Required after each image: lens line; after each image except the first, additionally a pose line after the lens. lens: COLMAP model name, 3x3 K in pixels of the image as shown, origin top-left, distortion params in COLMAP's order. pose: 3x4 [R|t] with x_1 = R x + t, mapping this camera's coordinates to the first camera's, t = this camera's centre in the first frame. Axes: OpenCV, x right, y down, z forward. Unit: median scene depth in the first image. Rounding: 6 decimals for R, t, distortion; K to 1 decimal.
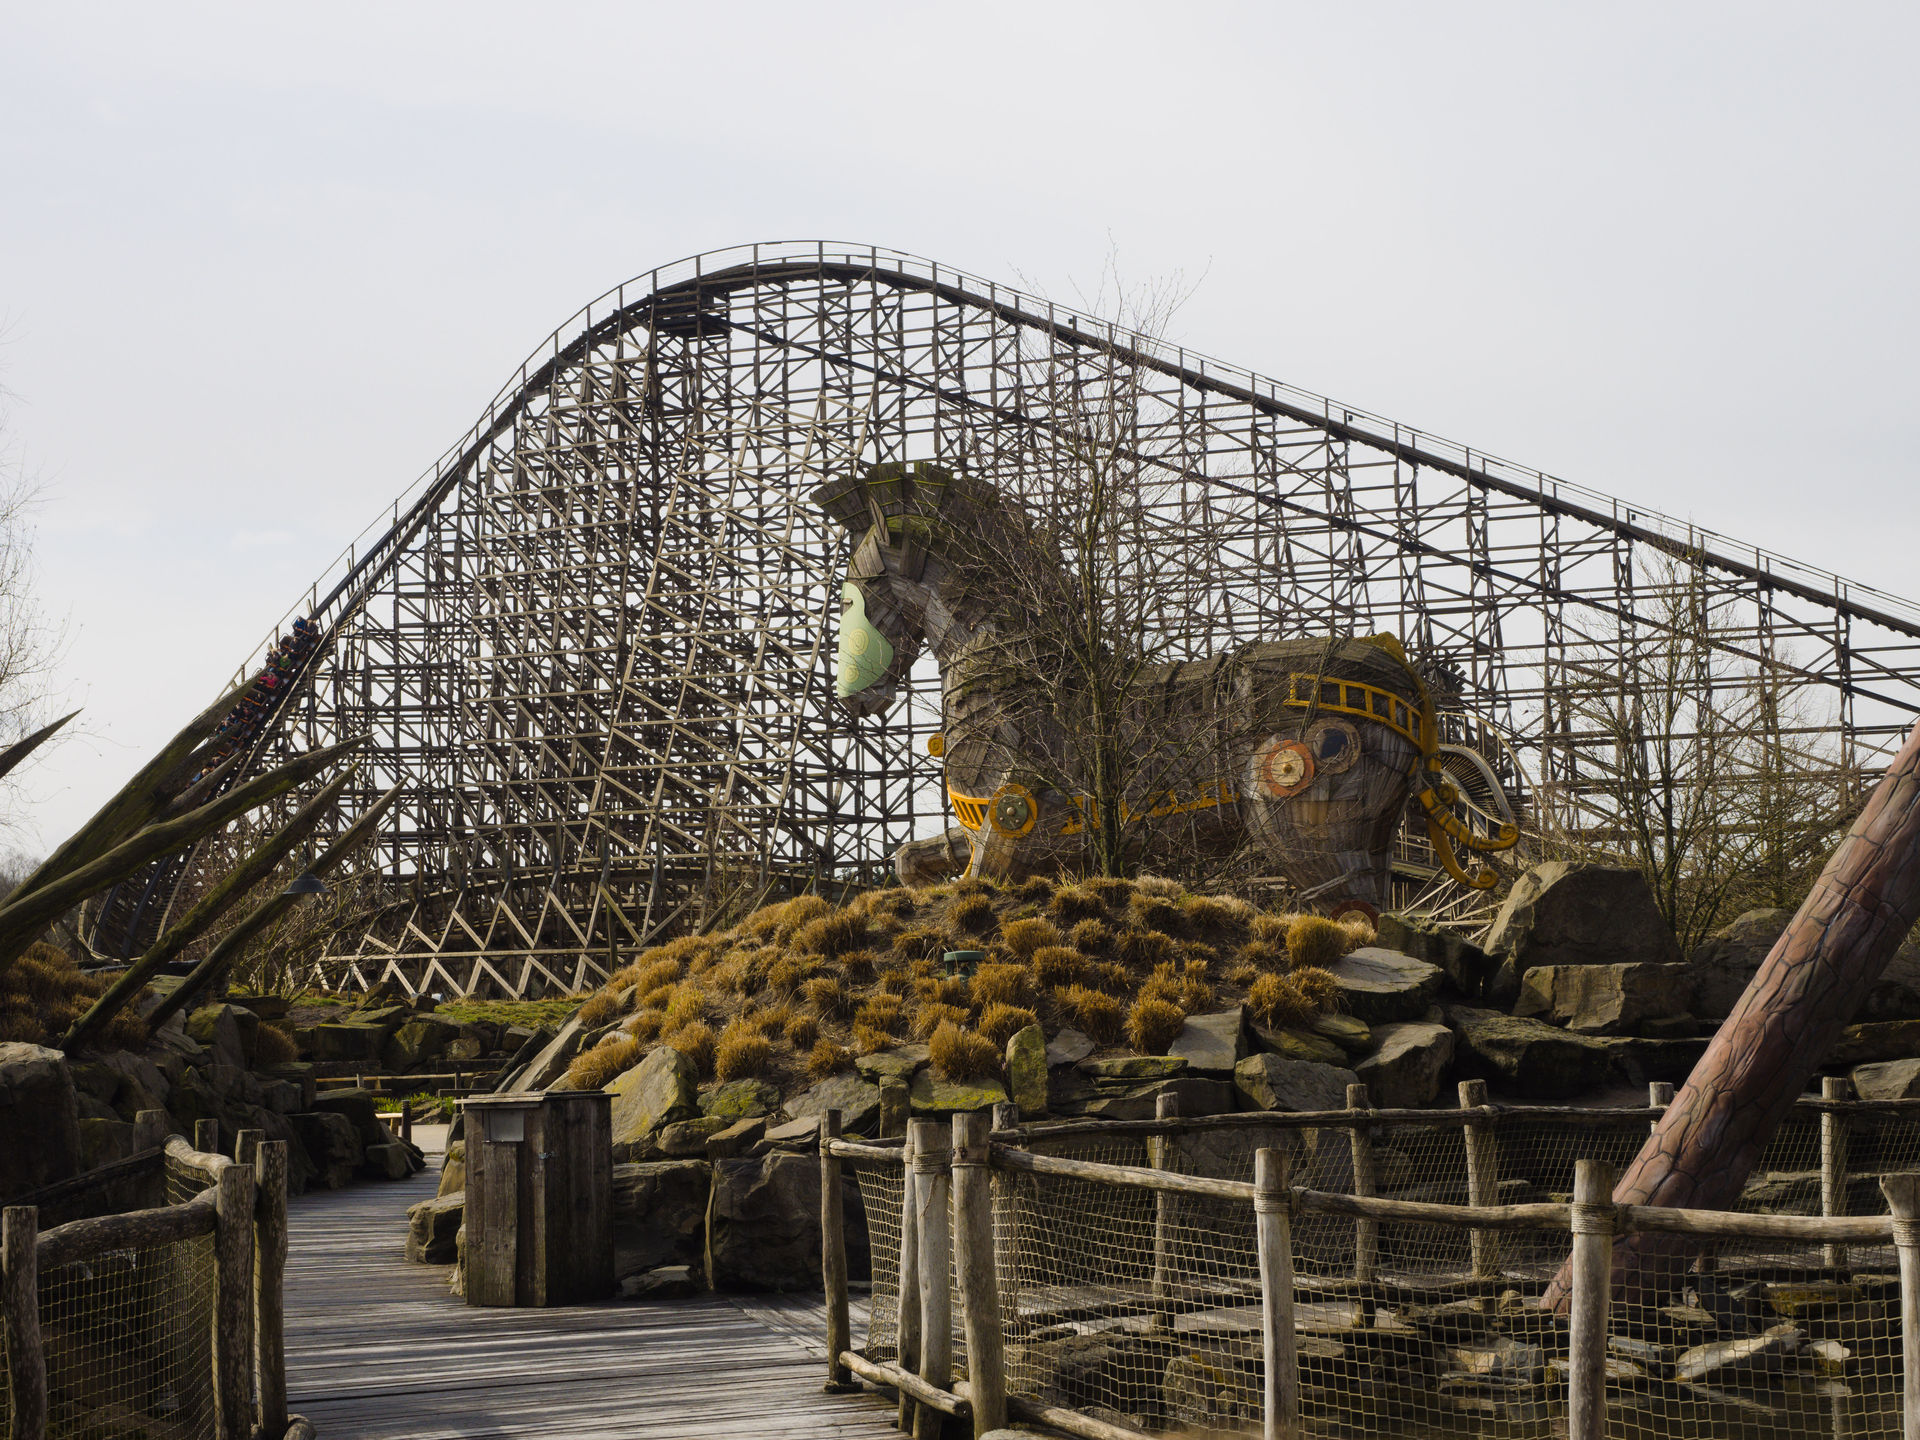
lens RADIAL K [[3084.6, 0, 960.0], [0, 3084.6, 720.0], [0, 0, 1]] dist [0.040527, 0.060799]
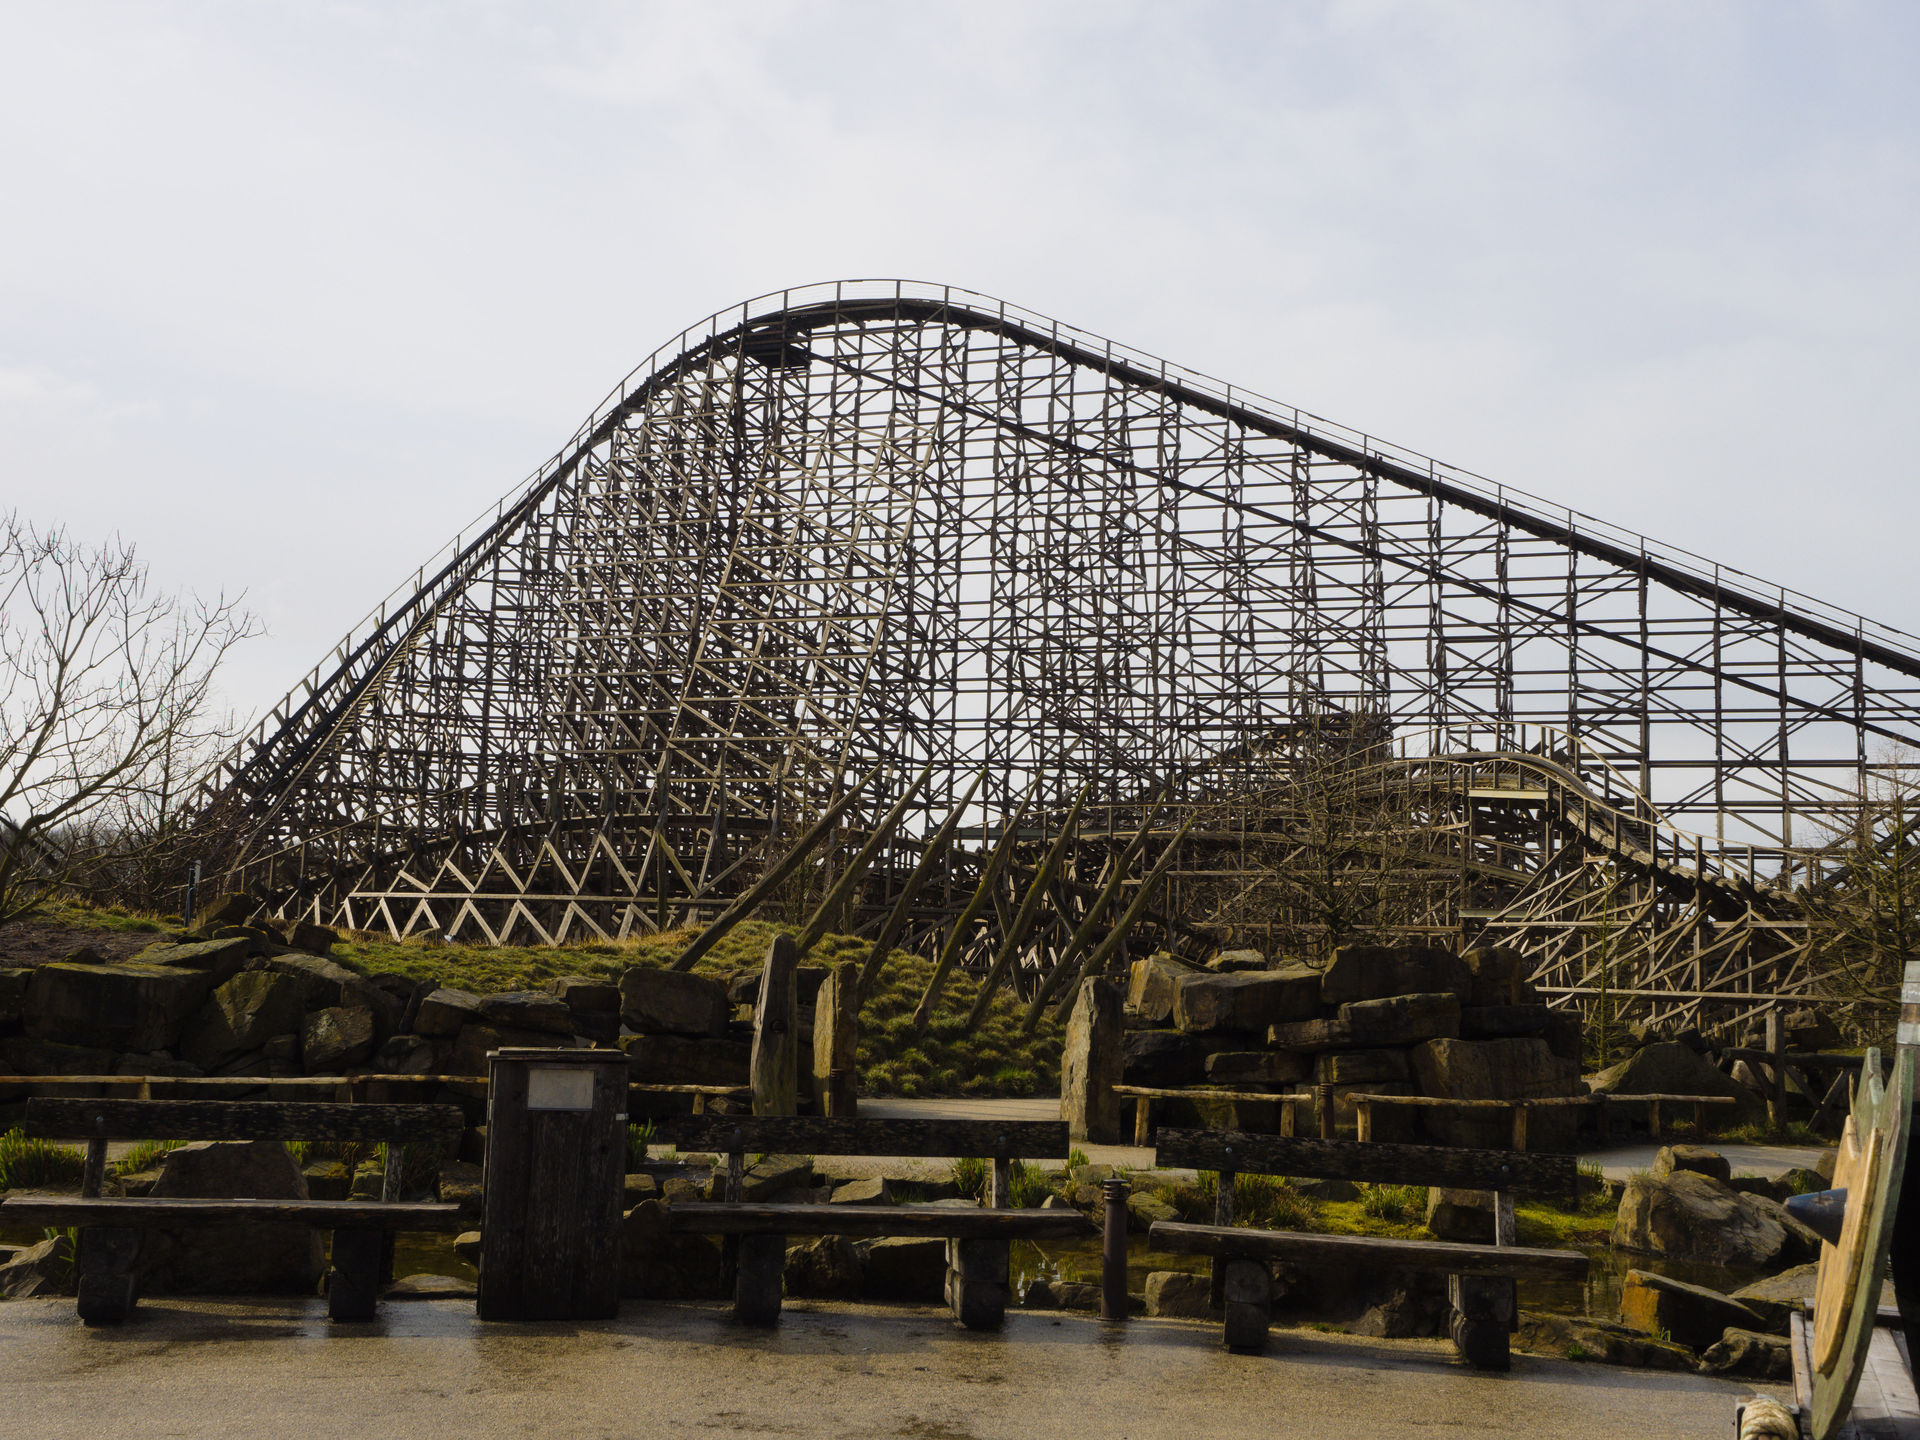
lens RADIAL K [[1937.0, 0, 960.0], [0, 1937.0, 720.0], [0, 0, 1]] dist [0.012315, 0.006332]
pose [[0.997888, 0.059094, 0.026970, -0.032207], [-0.057947, 0.997457, -0.041487, 0.029027], [-0.029353, 0.039837, 0.998775, 0.308856]]
